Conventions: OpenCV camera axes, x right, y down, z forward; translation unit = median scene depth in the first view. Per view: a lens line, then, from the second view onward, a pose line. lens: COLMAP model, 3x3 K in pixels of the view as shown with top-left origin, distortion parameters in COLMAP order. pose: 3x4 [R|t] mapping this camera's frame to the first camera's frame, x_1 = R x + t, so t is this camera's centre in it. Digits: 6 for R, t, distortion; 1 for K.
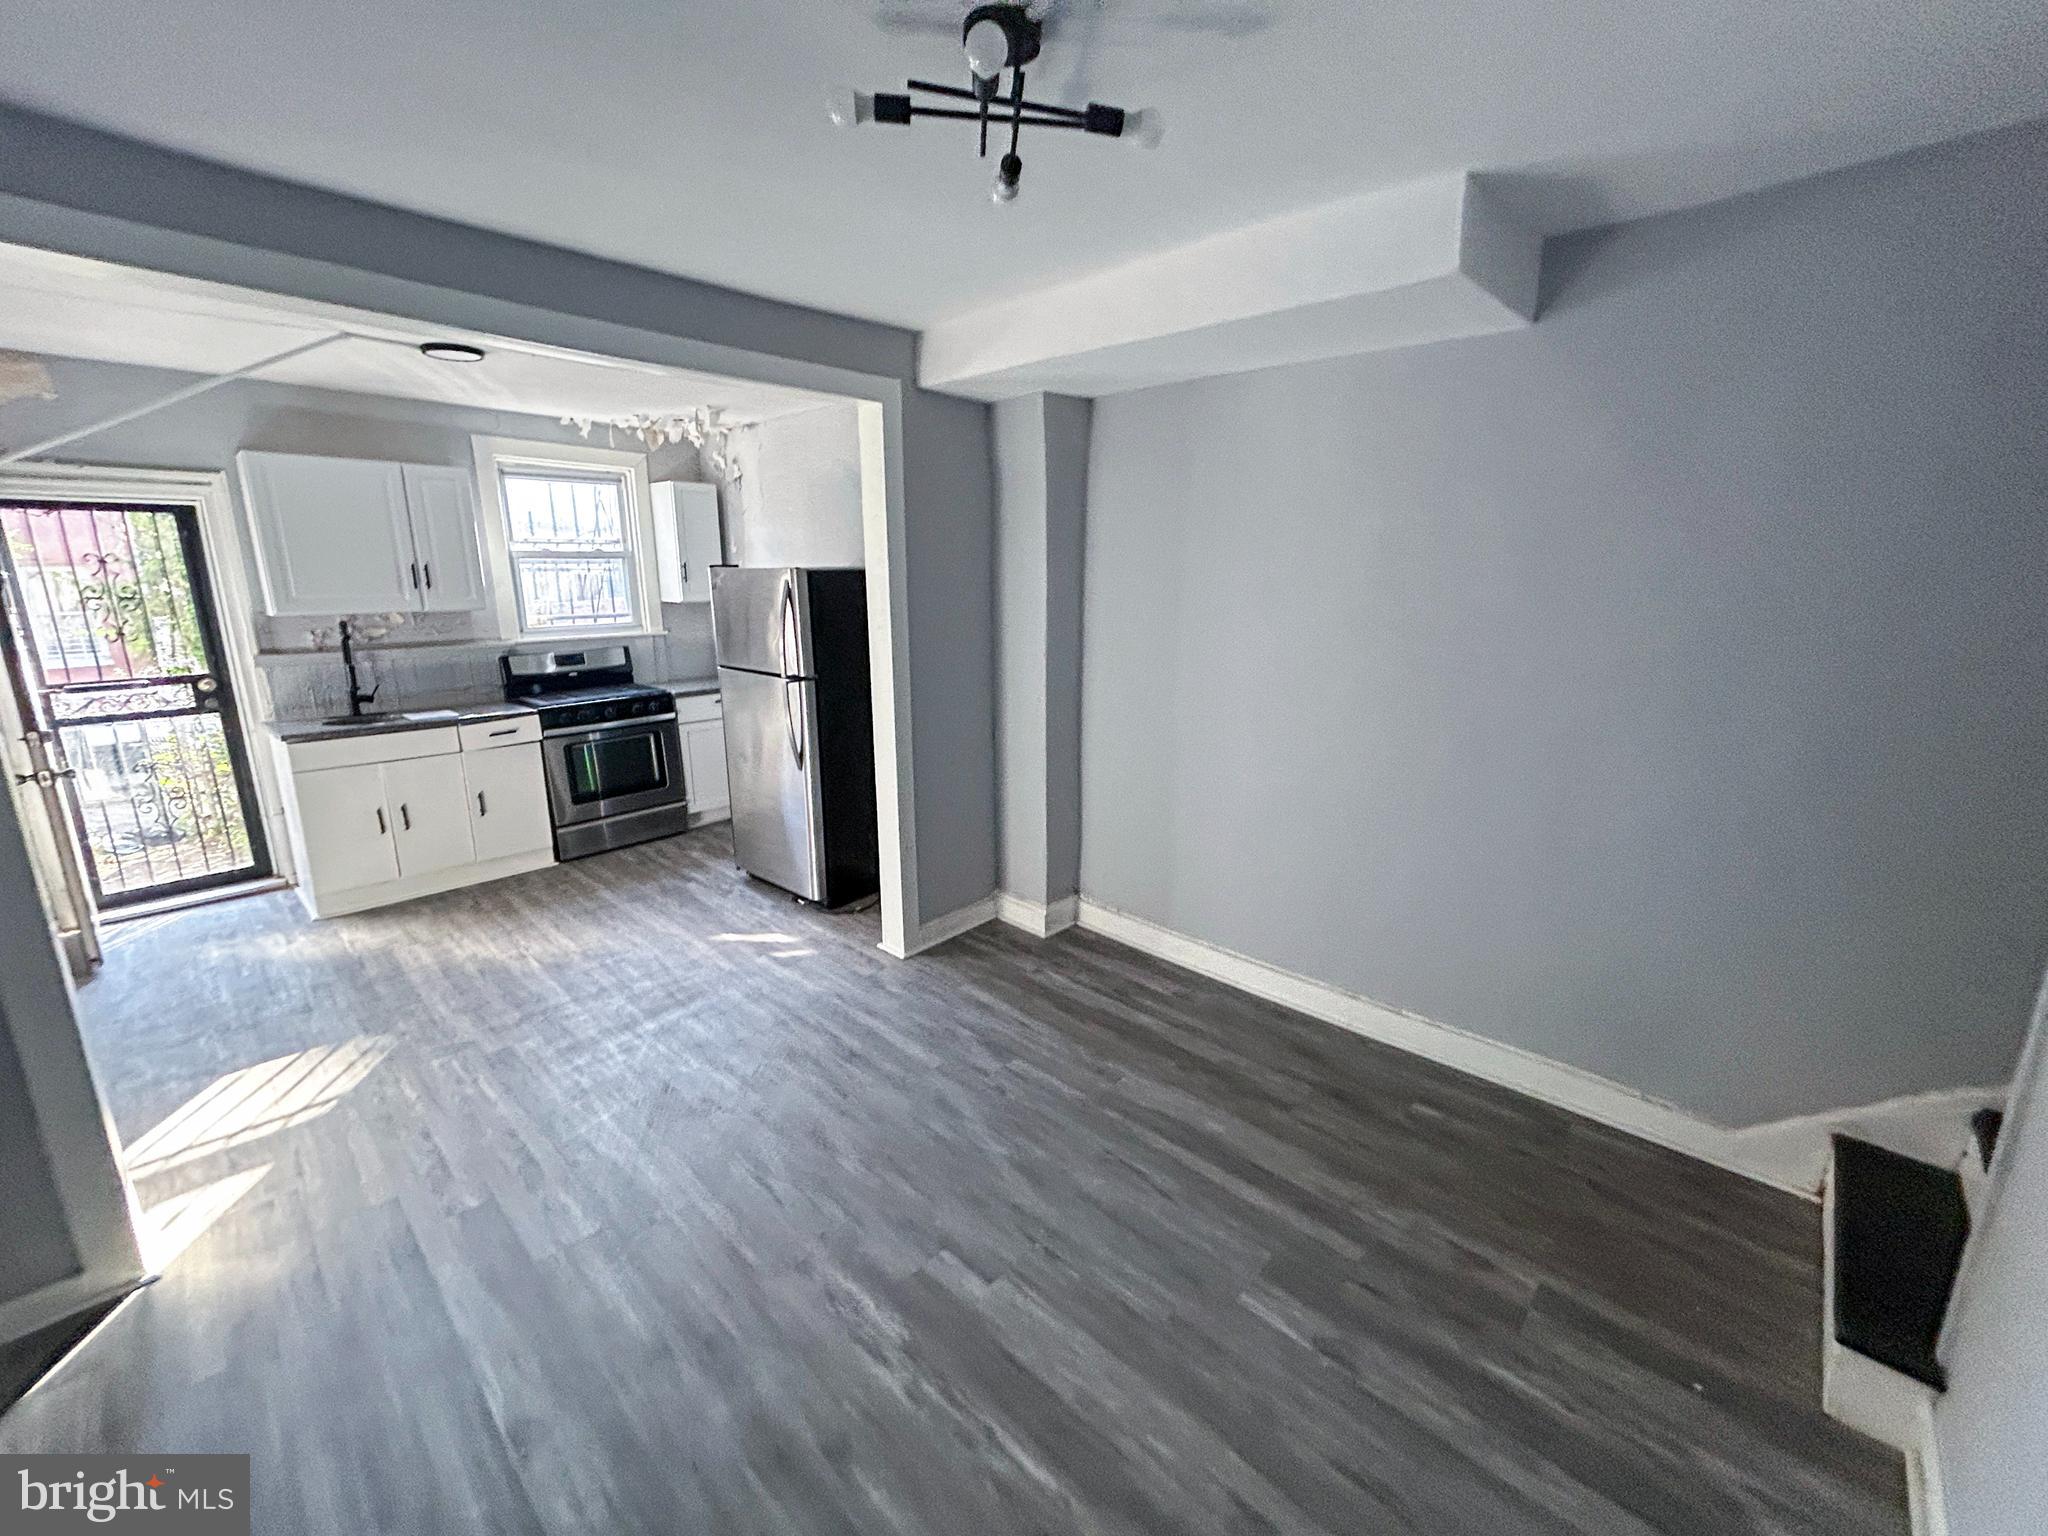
lens RADIAL K [[824.6, 0, 1014.5], [0, 824.6, 760.9], [0, 0, 1]] dist [0.002455, 0.000764]
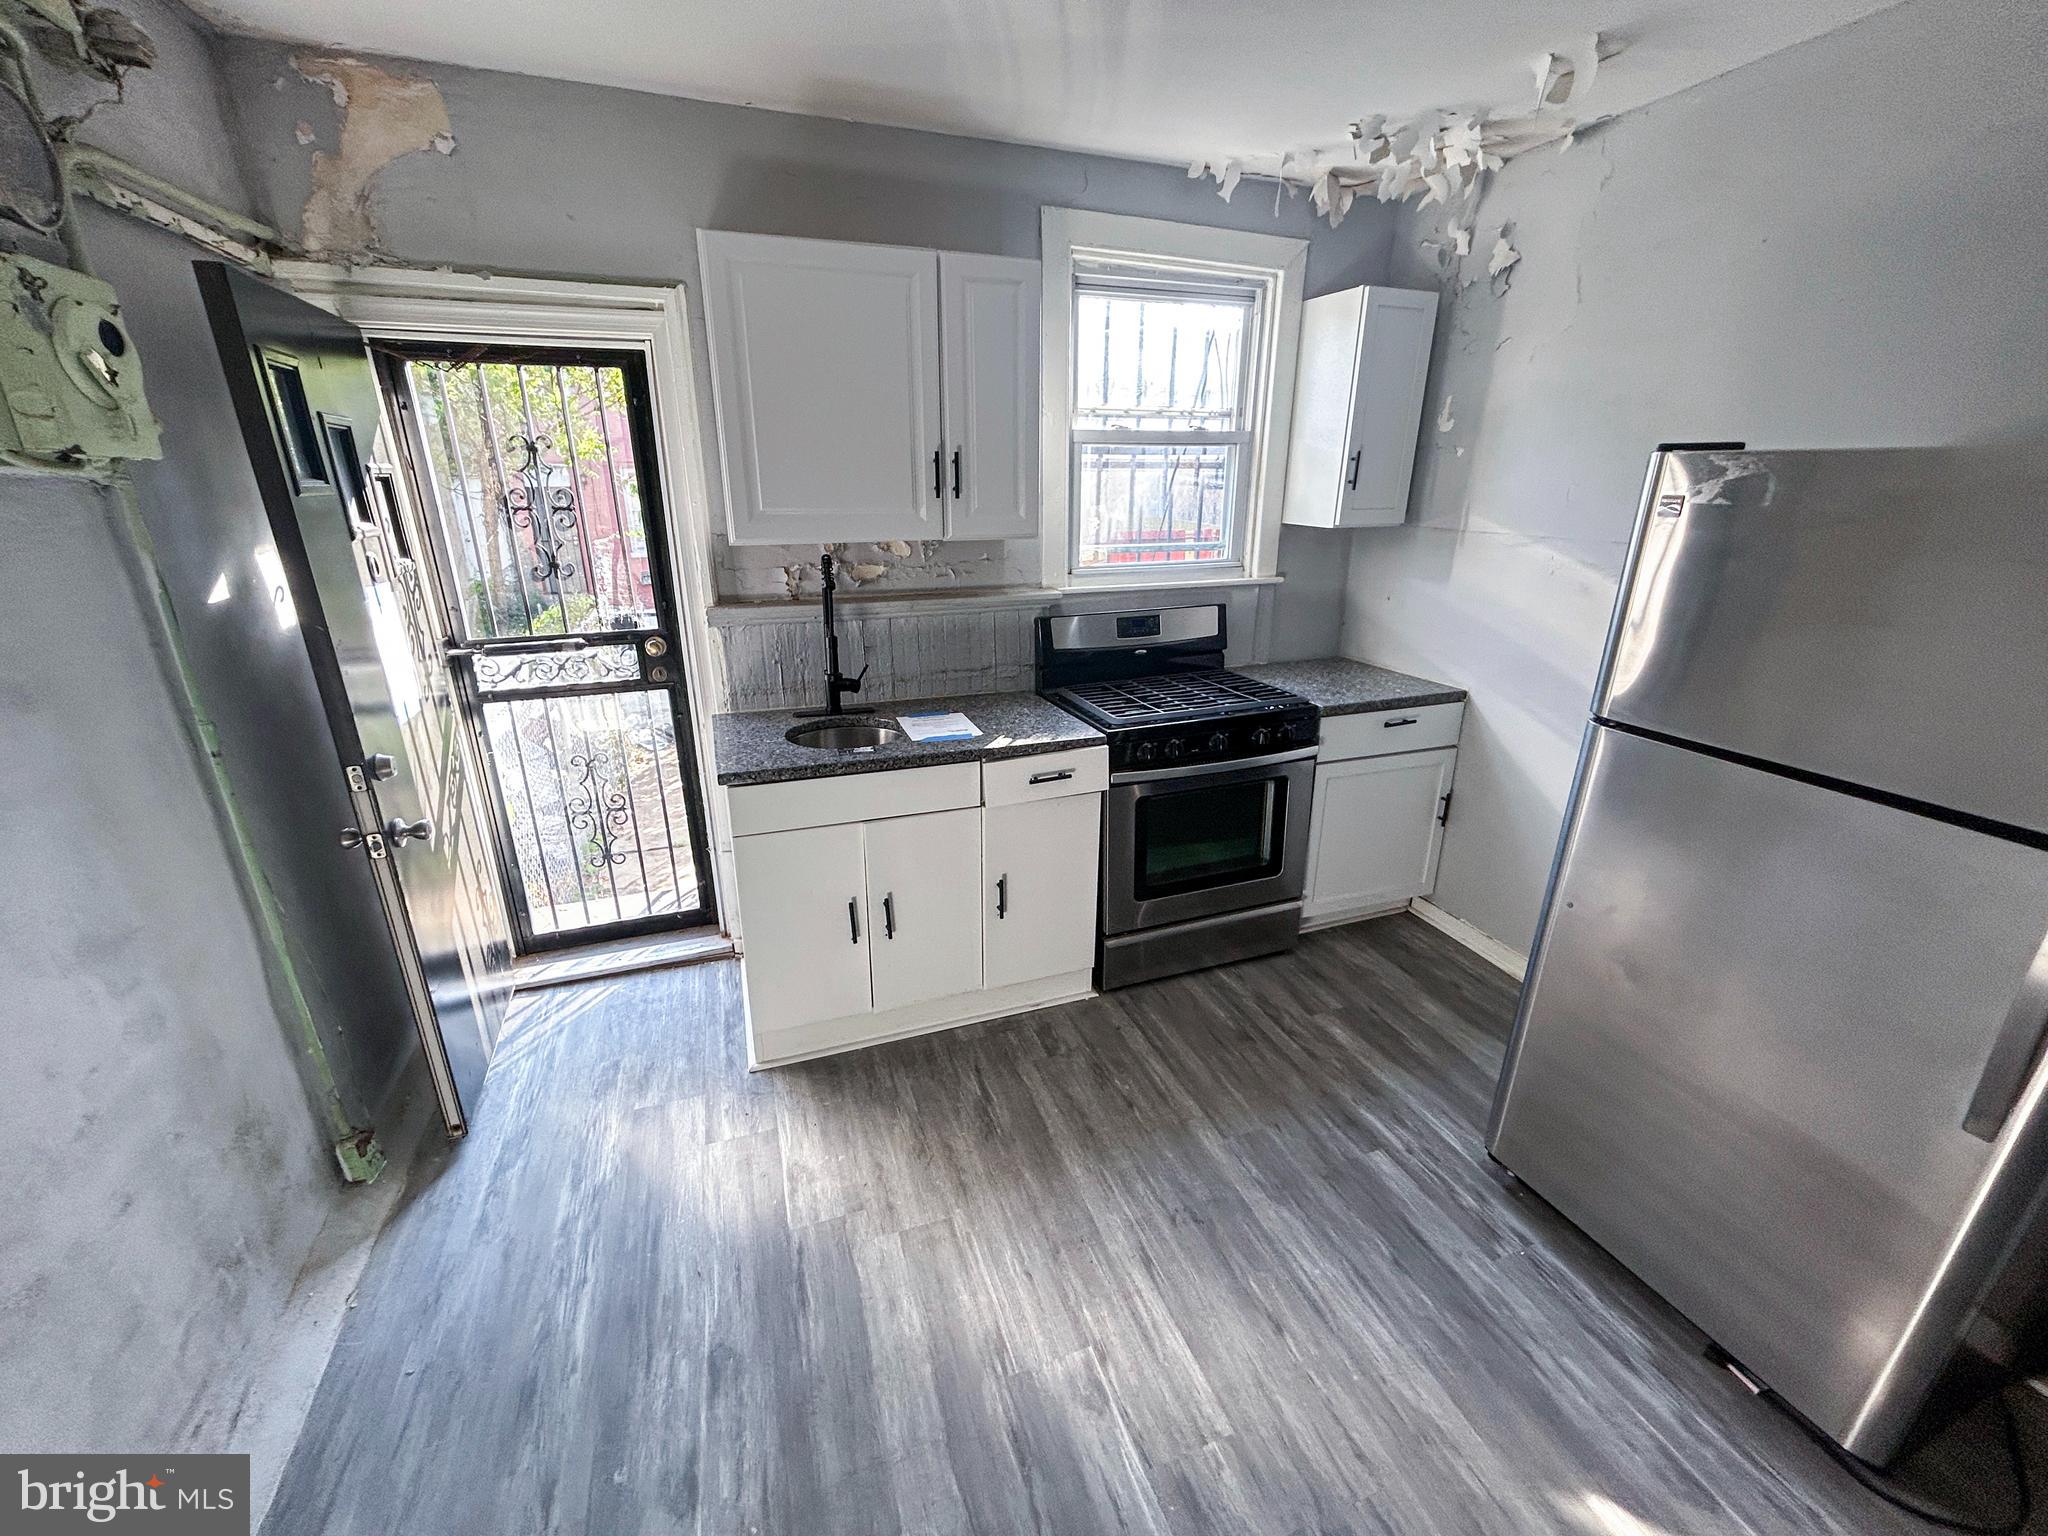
lens RADIAL K [[825.5, 0, 1028.0], [0, 825.5, 761.3], [0, 0, 1]] dist [-0.002291, 0.000151]
pose [[0.895037, 0.149684, -0.420122, -0.414903], [-0.103587, 0.986006, 0.130618, -0.114176], [0.433795, -0.073389, 0.898018, 0.521653]]
